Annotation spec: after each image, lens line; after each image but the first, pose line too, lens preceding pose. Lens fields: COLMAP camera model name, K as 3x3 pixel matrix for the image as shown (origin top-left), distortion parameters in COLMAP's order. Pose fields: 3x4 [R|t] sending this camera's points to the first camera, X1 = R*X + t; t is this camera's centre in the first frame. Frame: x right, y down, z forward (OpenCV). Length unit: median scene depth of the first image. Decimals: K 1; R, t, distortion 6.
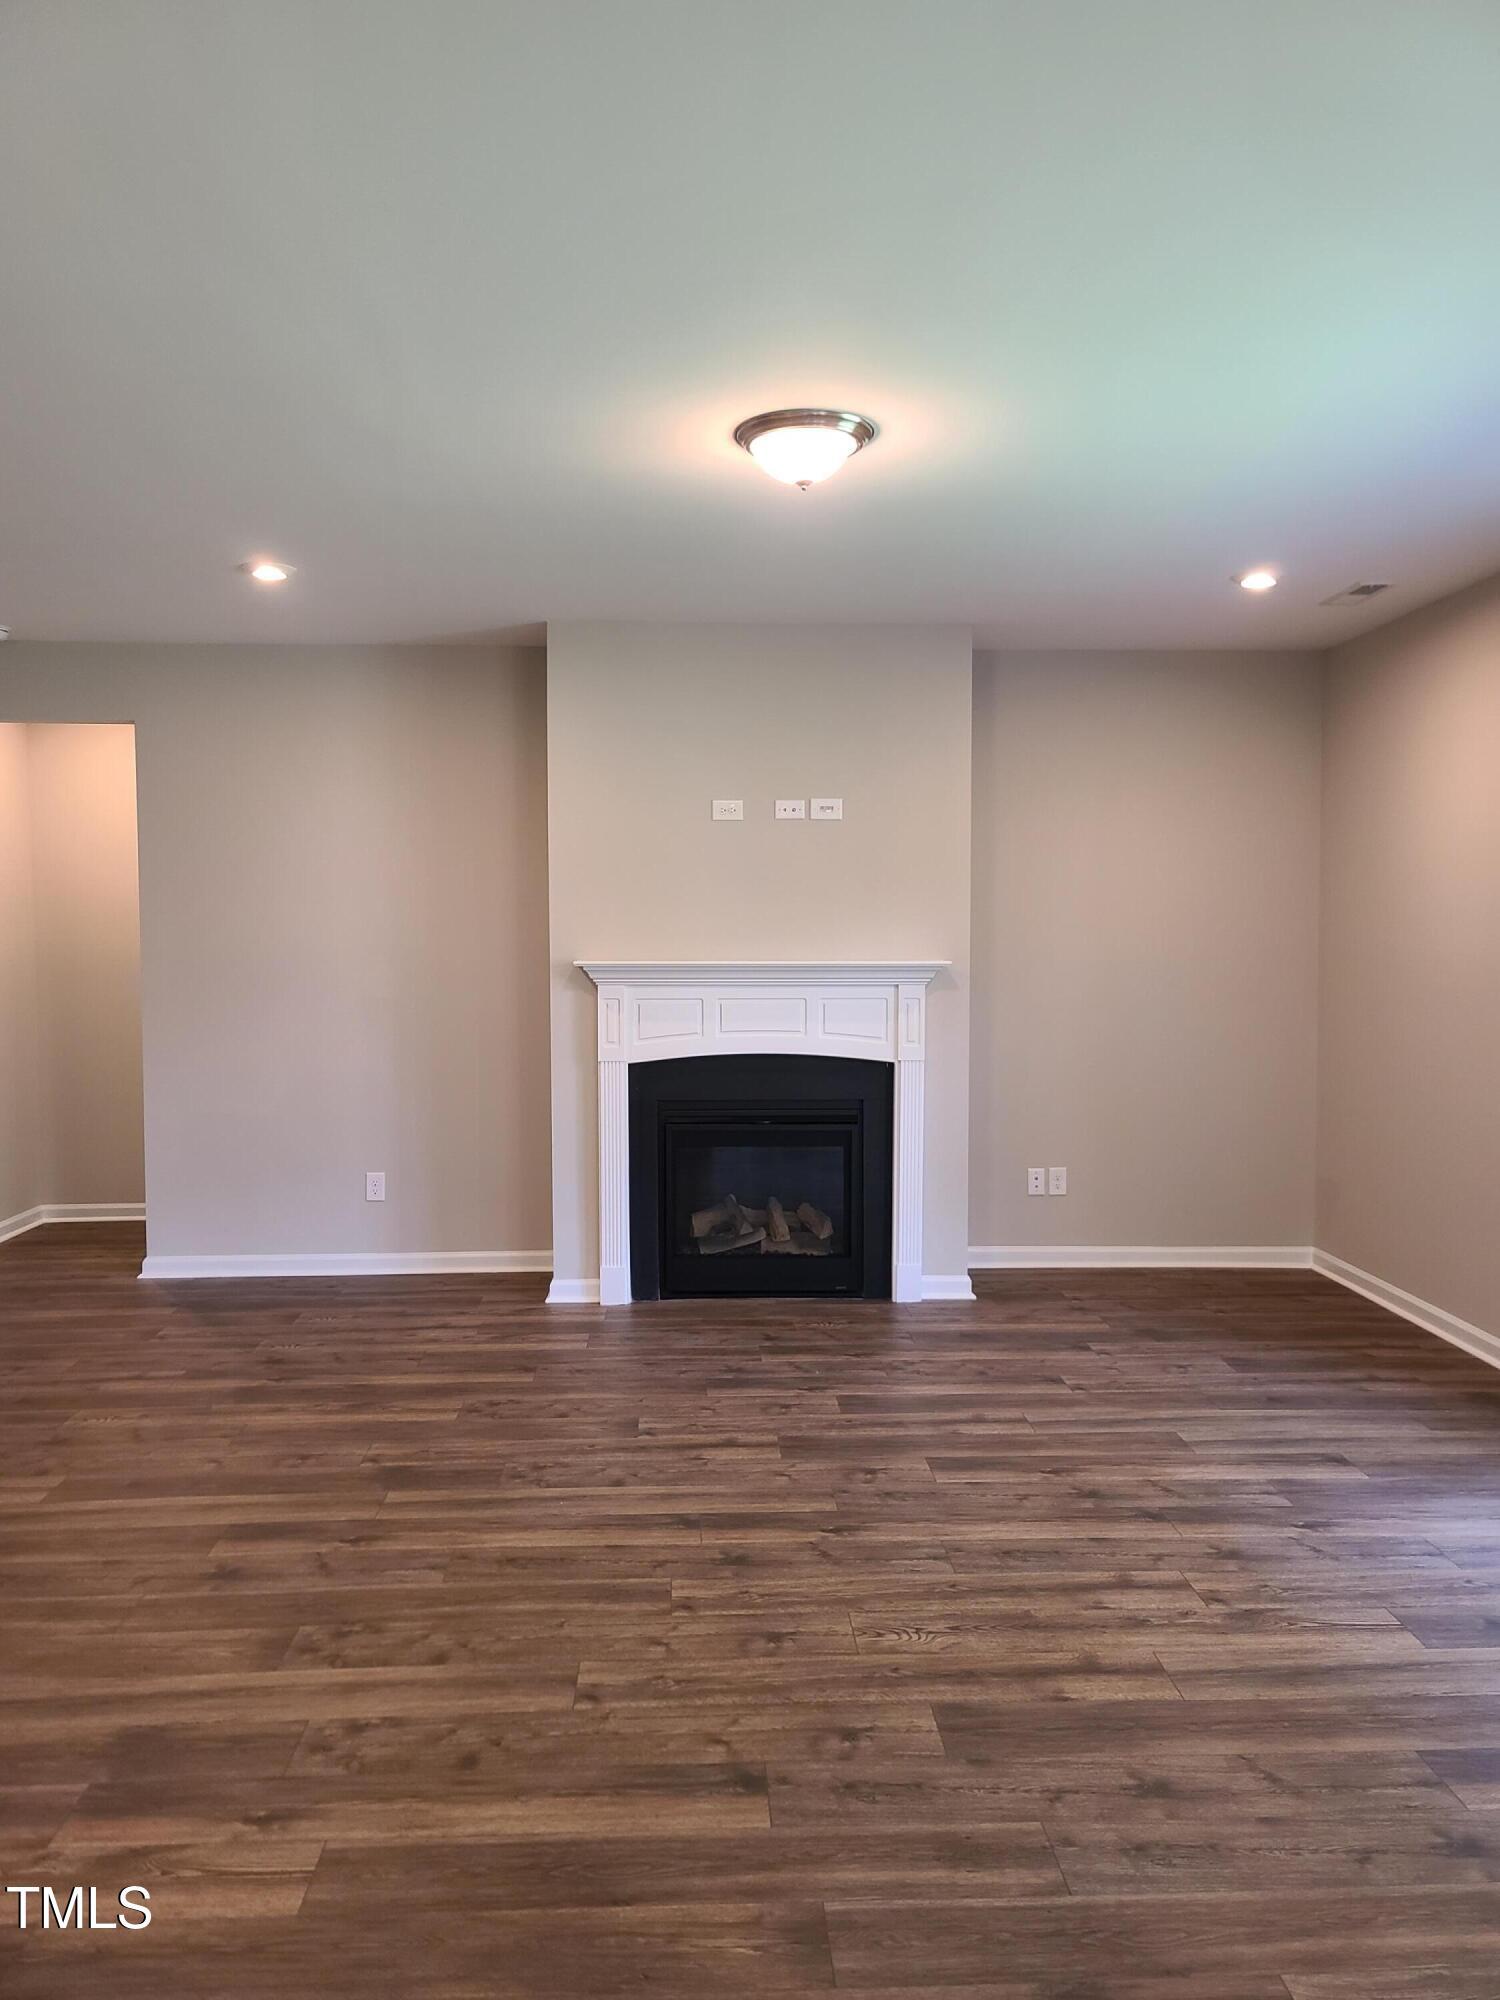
lens RADIAL K [[1477.4, 0, 749.5], [0, 1477.4, 995.9], [0, 0, 1]] dist [0.047145, -0.000837]
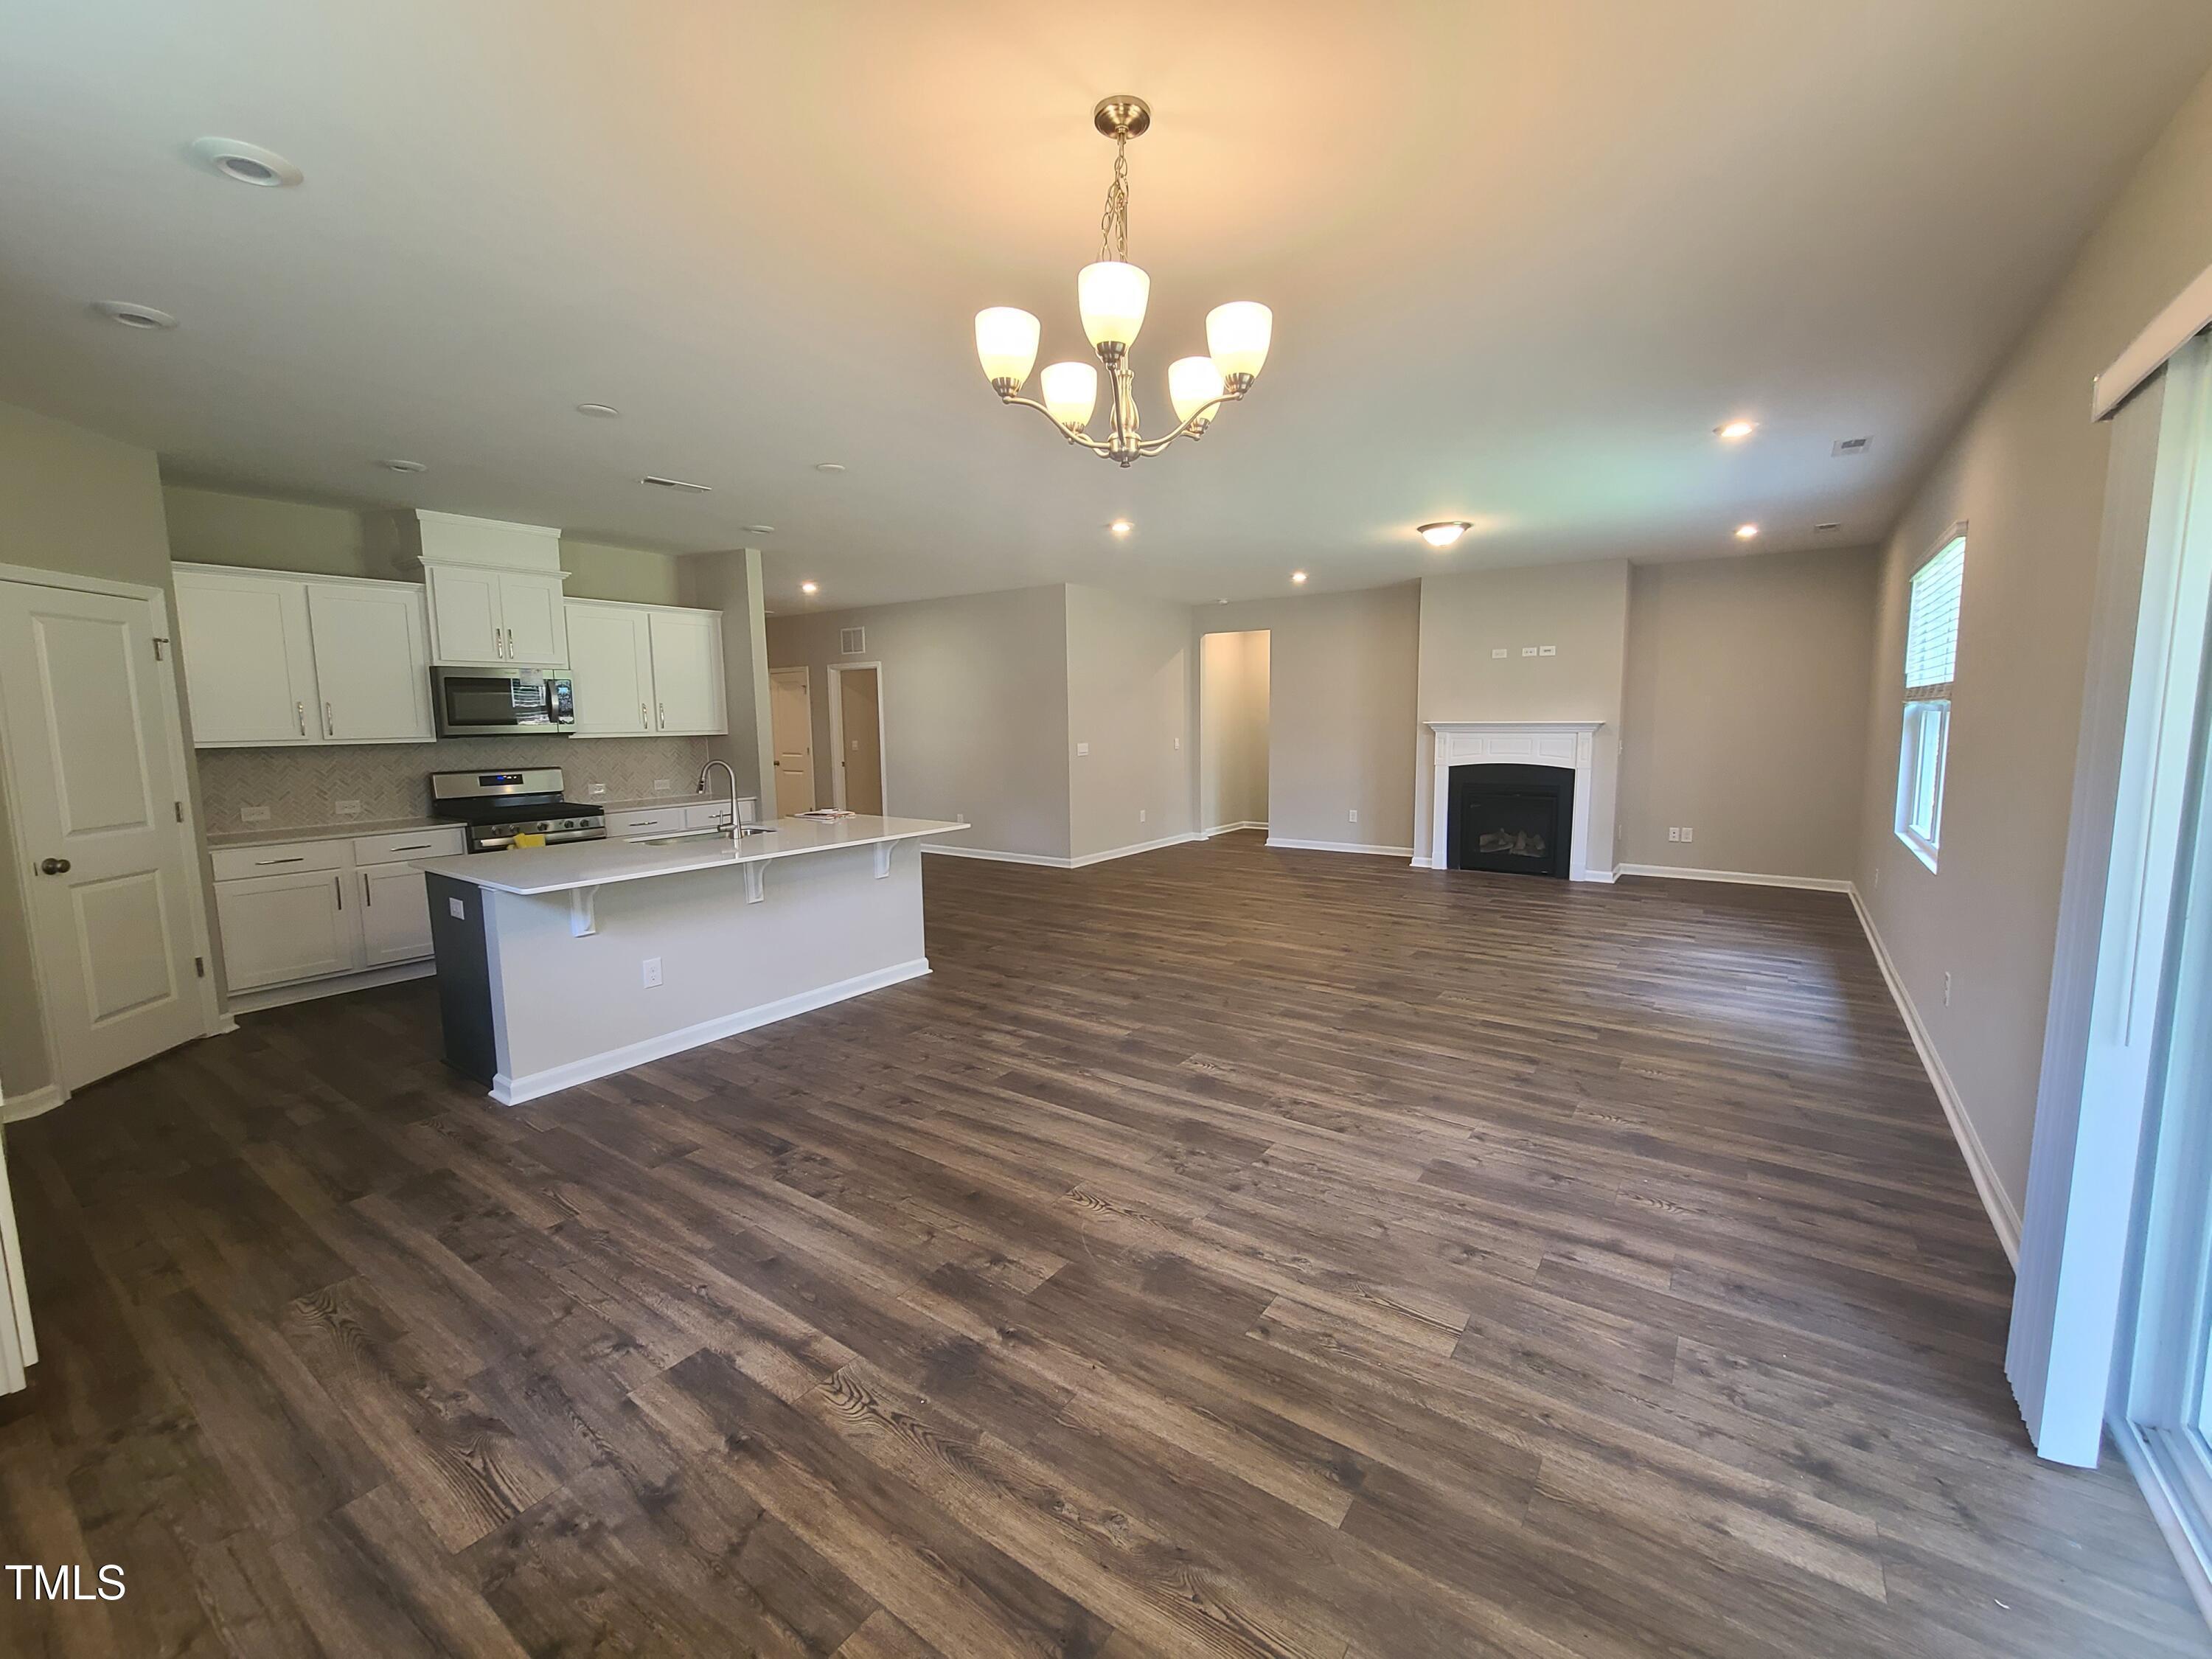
lens RADIAL K [[912.6, 0, 1116.5], [0, 912.6, 824.1], [0, 0, 1]] dist [-0.003070, 0.000166]
pose [[0.791669, 0.063150, -0.607677, 0.386153], [-0.015513, 0.996401, 0.083337, 0.024749], [0.610753, -0.056549, 0.789800, -0.458729]]
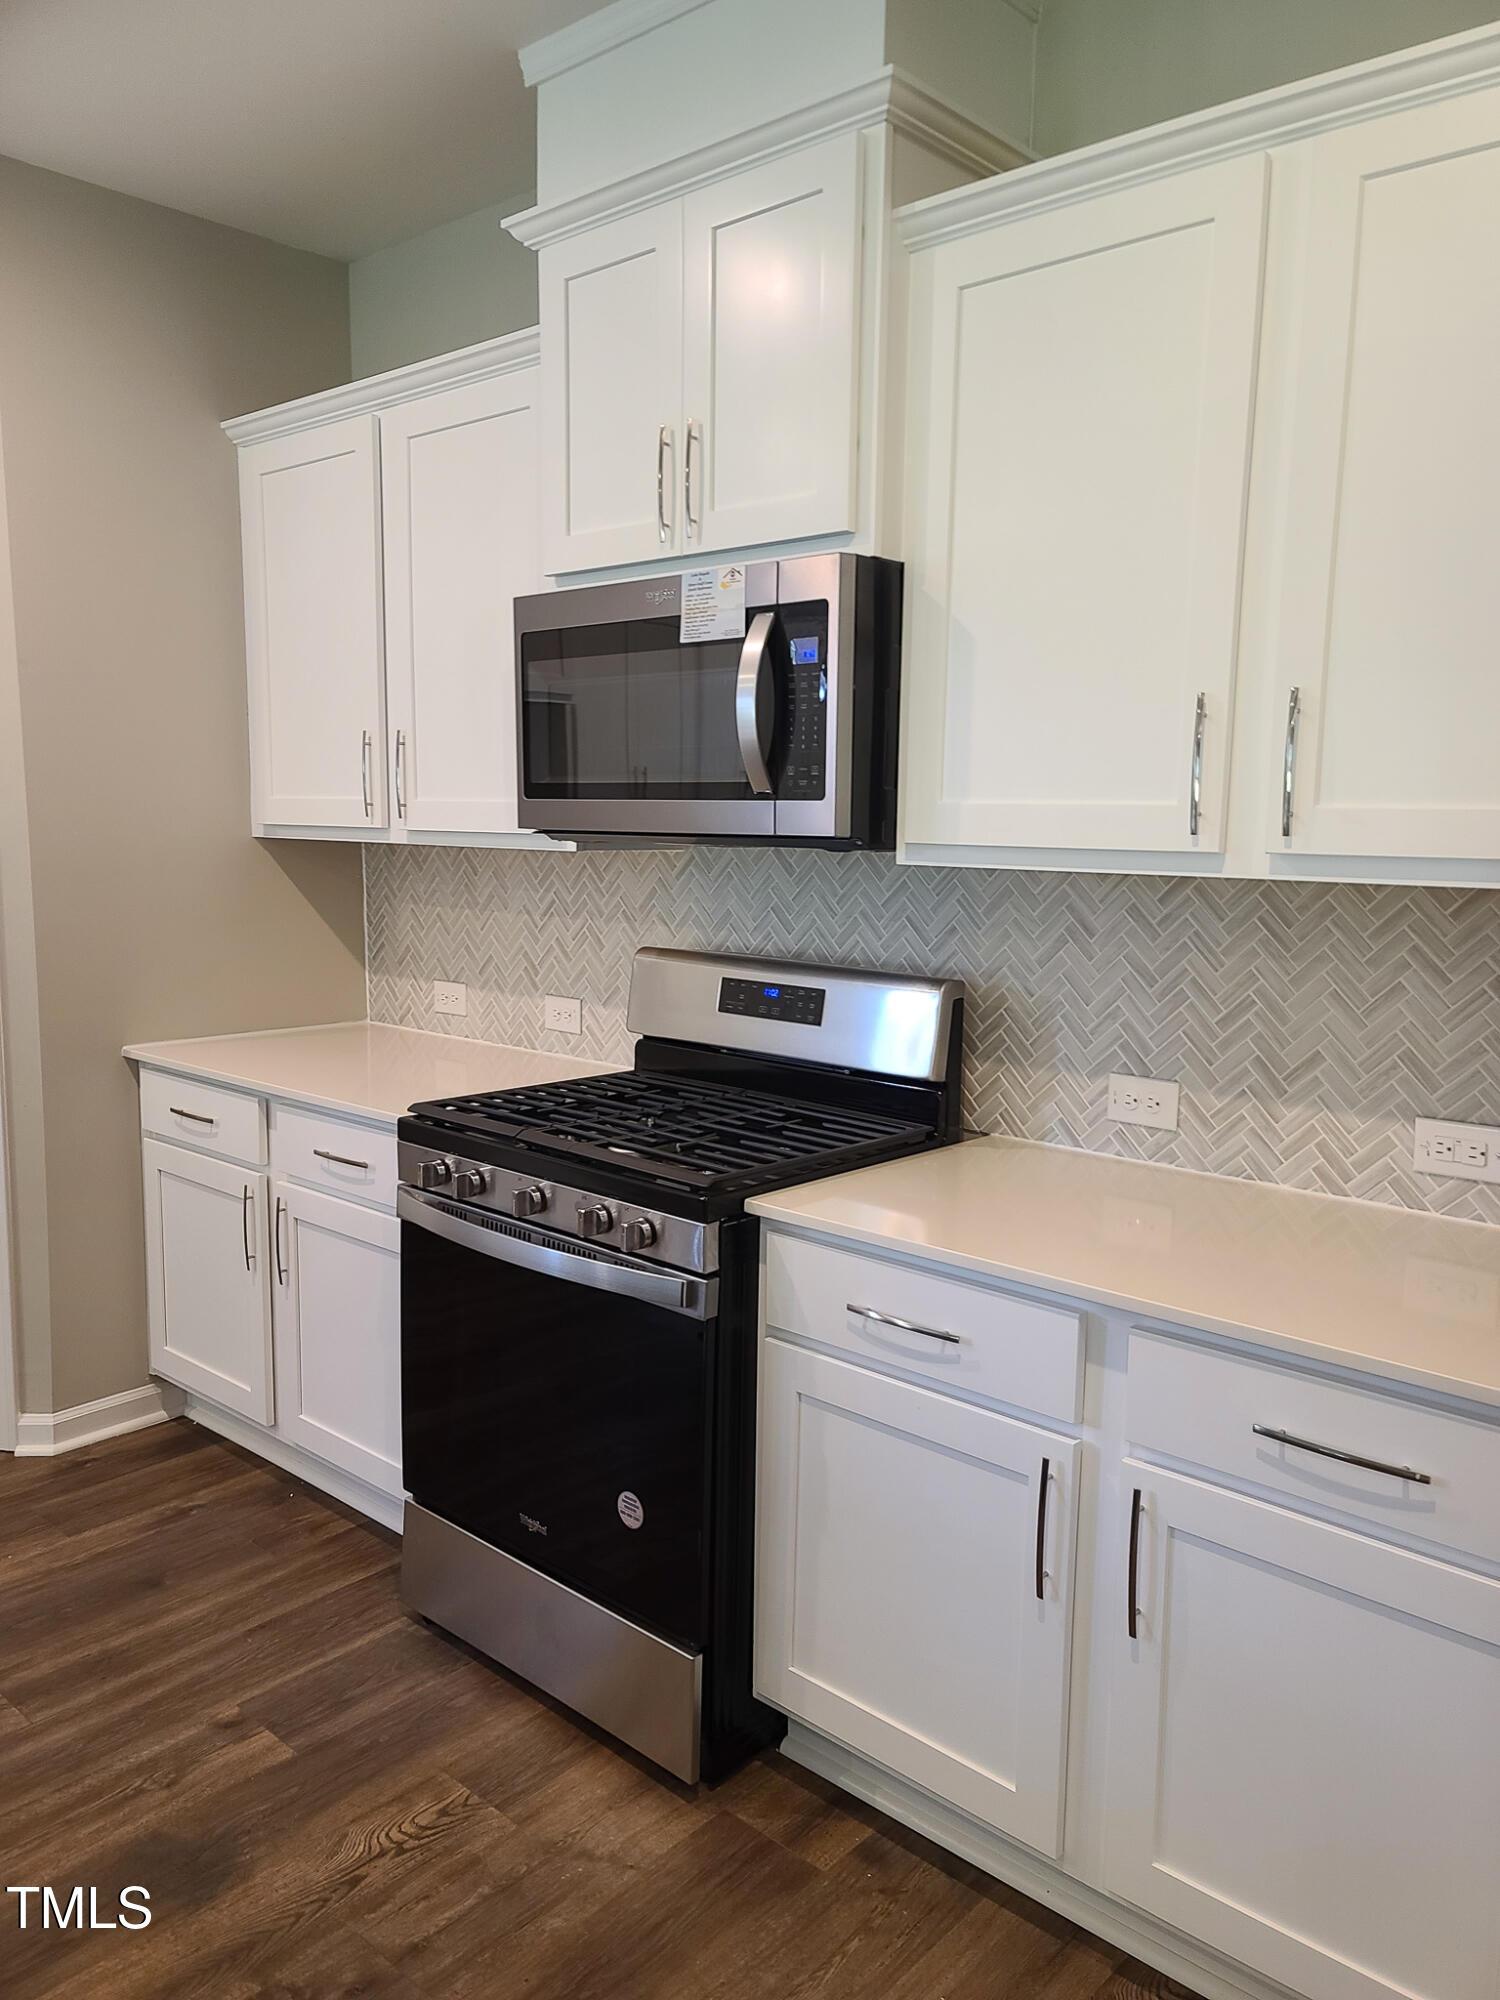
lens RADIAL K [[1477.4, 0, 757.1], [0, 1477.4, 1011.1], [0, 0, 1]] dist [0.047145, -0.000837]
pose [[-0.697065, 0.080211, -0.712507, -0.452851], [-0.047763, 0.986321, 0.157763, 0.002276], [0.715416, 0.144002, -0.683699, 0.244068]]
